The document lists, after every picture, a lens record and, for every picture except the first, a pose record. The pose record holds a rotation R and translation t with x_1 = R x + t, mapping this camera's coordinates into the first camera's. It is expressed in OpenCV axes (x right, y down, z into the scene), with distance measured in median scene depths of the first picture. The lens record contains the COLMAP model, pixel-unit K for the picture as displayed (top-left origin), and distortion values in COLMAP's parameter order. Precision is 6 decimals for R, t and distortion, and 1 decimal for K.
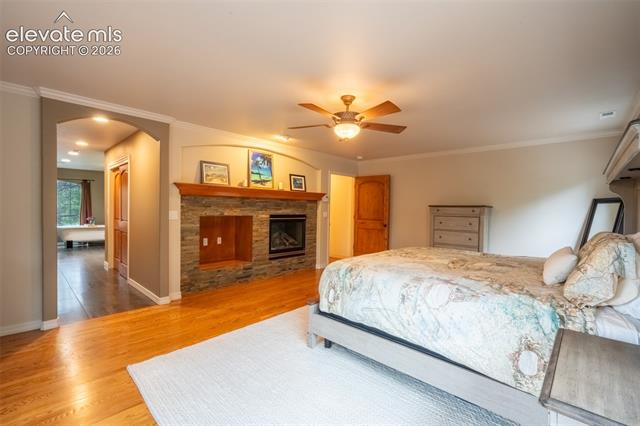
lens RADIAL K [[283.8, 0, 322.0], [0, 283.8, 210.6], [0, 0, 1]] dist [-0.003245, -0.000358]
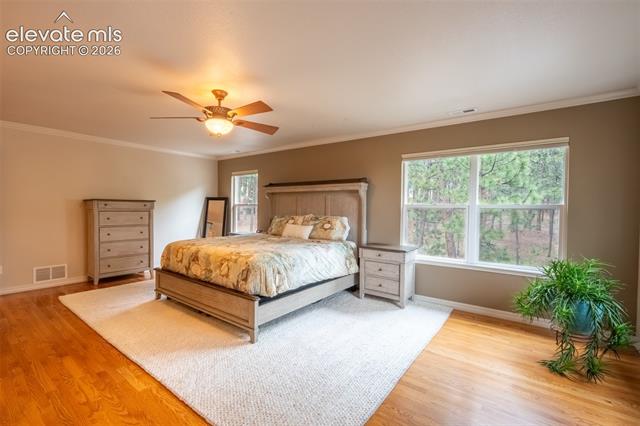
lens RADIAL K [[283.8, 0, 302.0], [0, 283.8, 212.2], [0, 0, 1]] dist [-0.003245, -0.000358]
pose [[-0.074909, -0.031423, 0.996695, -0.679518], [-0.004869, 0.999503, 0.031145, -0.011340], [-0.997178, -0.002519, -0.075025, 0.586250]]
